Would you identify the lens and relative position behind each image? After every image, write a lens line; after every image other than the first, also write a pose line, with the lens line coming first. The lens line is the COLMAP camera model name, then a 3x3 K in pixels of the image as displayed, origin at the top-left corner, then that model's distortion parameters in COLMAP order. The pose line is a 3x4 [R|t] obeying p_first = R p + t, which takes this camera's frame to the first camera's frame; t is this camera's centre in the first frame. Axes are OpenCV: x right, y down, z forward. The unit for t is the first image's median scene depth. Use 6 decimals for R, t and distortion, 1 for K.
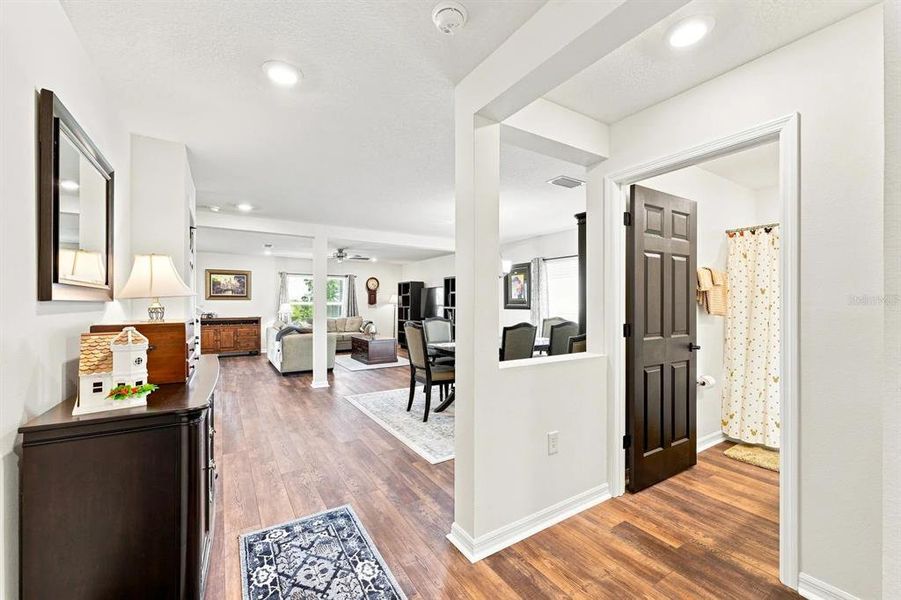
lens RADIAL K [[363.9, 0, 442.5], [0, 363.9, 304.3], [0, 0, 1]] dist [0.002404, 0.000073]
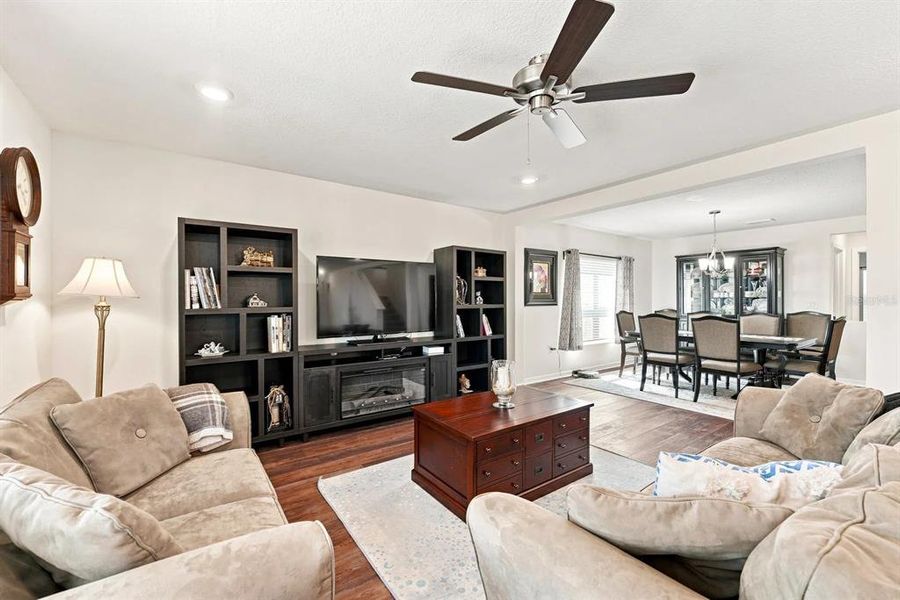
lens RADIAL K [[363.5, 0, 441.0], [0, 363.5, 298.3], [0, 0, 1]] dist [0.002404, 0.000073]
pose [[-0.050736, -0.004298, 0.998703, -0.590463], [-0.004996, 0.999979, 0.004050, -0.004794], [-0.998700, -0.004784, -0.050756, 1.272143]]
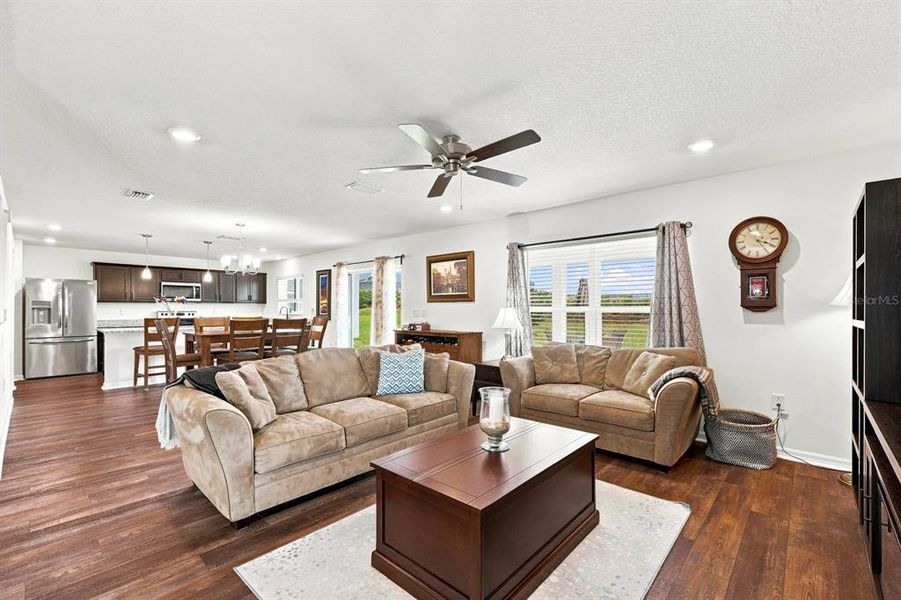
lens RADIAL K [[390.1, 0, 450.8], [0, 390.1, 306.8], [0, 0, 1]] dist [-0.000008, 0.000850]
pose [[0.271638, -0.003969, -0.962391, 0.060272], [-0.001054, 0.999990, -0.004421, -0.001814], [0.962399, 0.002215, 0.271631, 1.070659]]
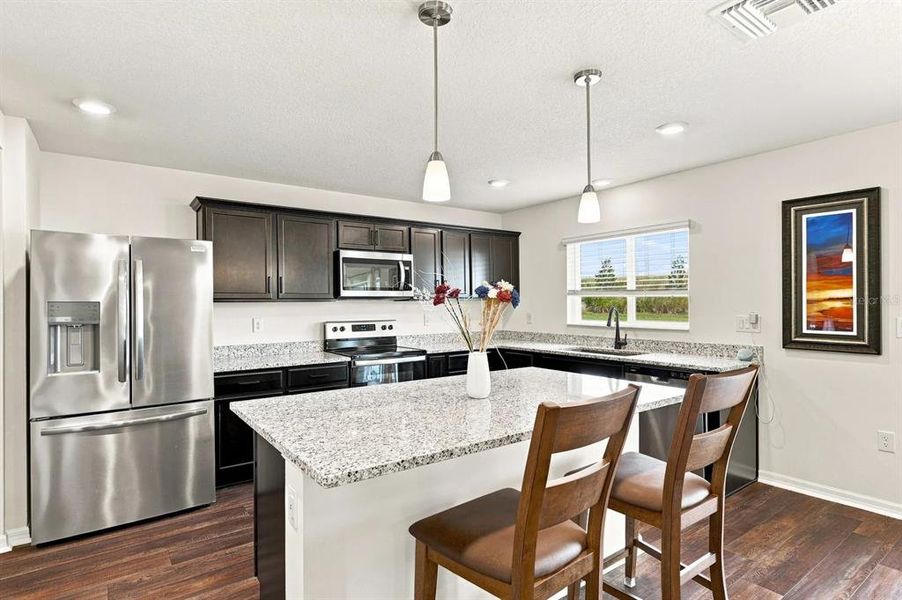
lens RADIAL K [[467.9, 0, 450.8], [0, 467.9, 300.1], [0, 0, 1]] dist [0.006177, -0.001452]
pose [[0.083695, -0.006634, -0.996469, -0.787321], [0.006936, 0.999957, -0.006075, -0.016853], [0.996467, -0.006403, 0.083737, 0.604854]]
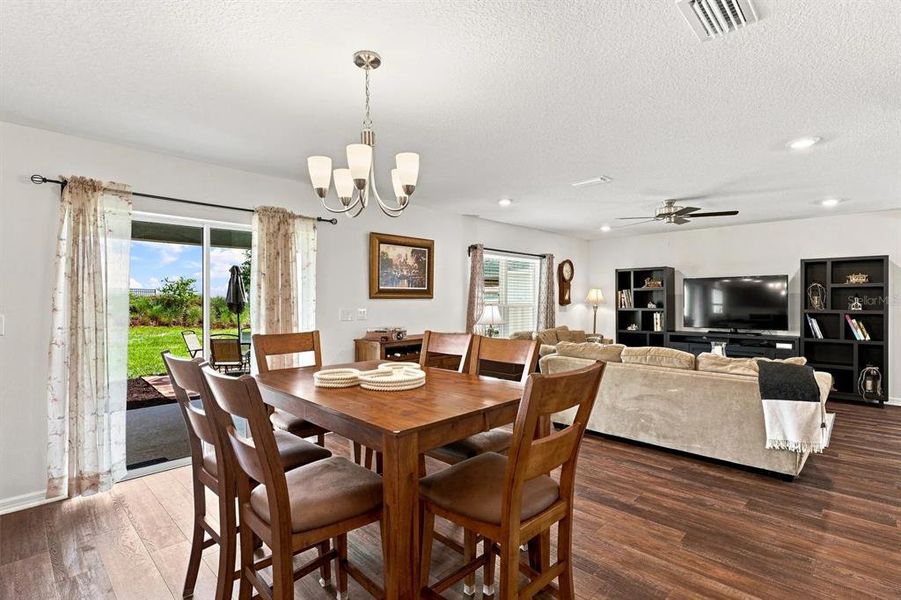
lens RADIAL K [[434.2, 0, 445.1], [0, 434.2, 301.5], [0, 0, 1]] dist [0.000498, -0.000139]
pose [[0.970769, -0.005757, 0.239946, -0.871746], [0.005165, 0.999982, 0.003098, -0.012769], [-0.239960, -0.001768, 0.970781, 0.564171]]
